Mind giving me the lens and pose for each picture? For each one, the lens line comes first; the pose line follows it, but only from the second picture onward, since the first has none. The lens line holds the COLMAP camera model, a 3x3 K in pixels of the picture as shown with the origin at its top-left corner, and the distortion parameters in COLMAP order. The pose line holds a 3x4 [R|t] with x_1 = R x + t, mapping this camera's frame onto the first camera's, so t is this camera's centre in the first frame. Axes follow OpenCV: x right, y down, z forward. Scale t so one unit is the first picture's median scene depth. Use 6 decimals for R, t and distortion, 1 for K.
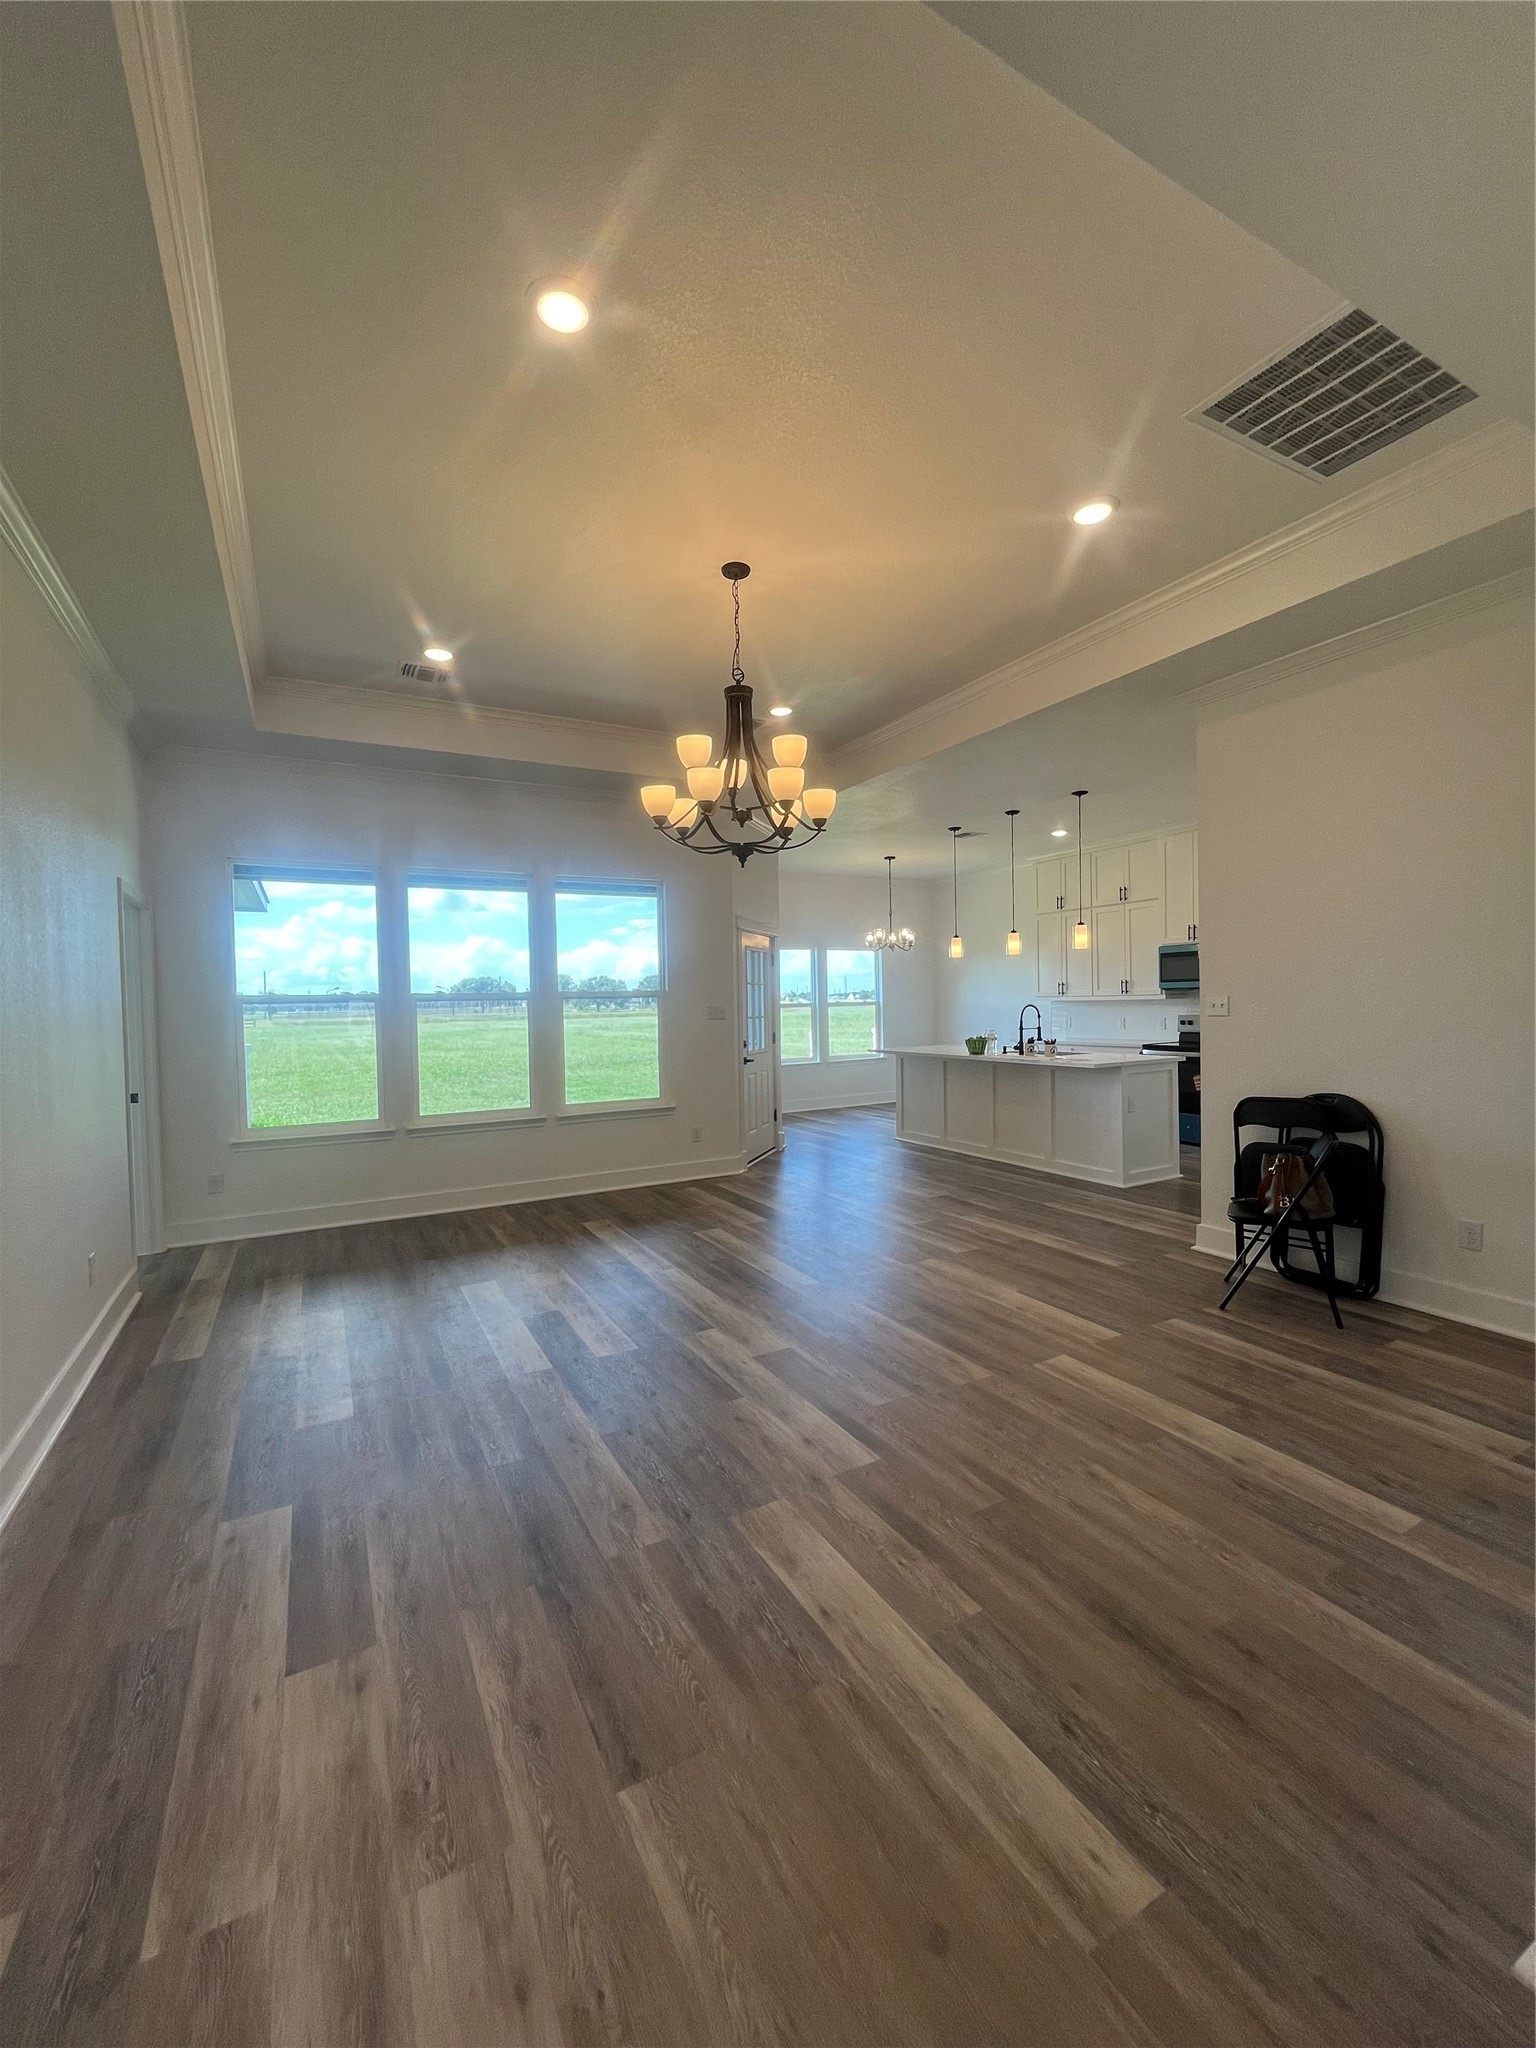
lens RADIAL K [[823.1, 0, 767.0], [0, 823.1, 1022.6], [0, 0, 1]] dist [-0.002291, 0.000337]
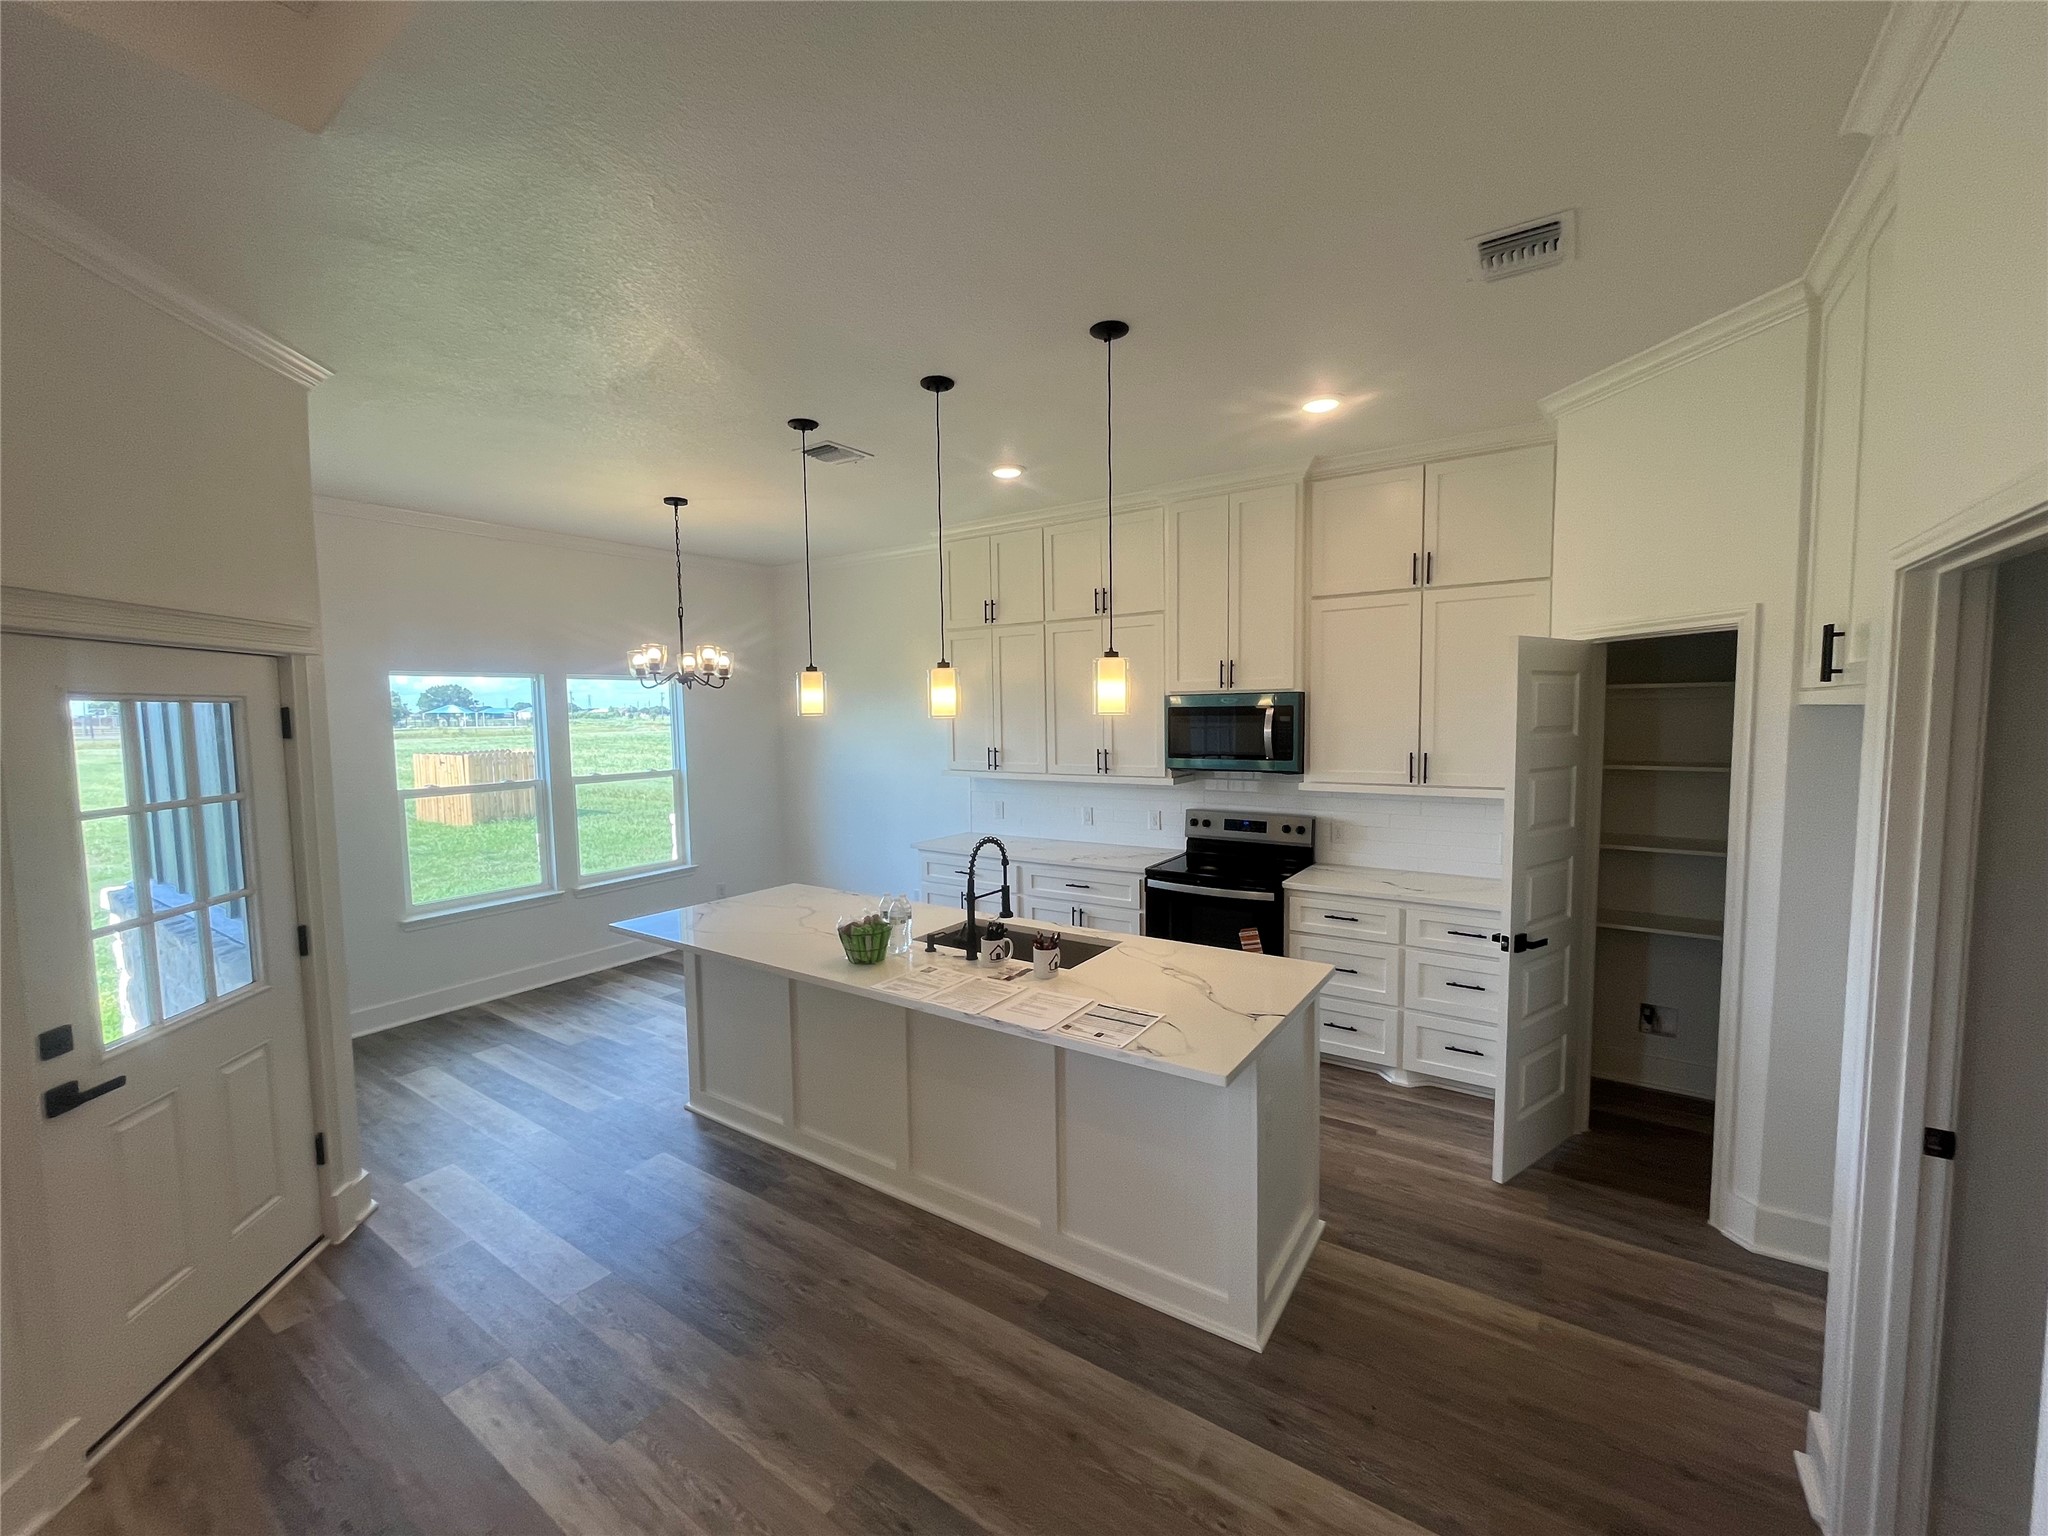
lens RADIAL K [[823.1, 0, 1022.9], [0, 823.1, 772.6], [0, 0, 1]] dist [-0.002291, 0.000337]
pose [[0.891070, -0.027143, 0.453054, 0.113968], [0.008342, 0.999021, 0.043444, -0.059496], [-0.453789, -0.034932, 0.890424, 0.488129]]
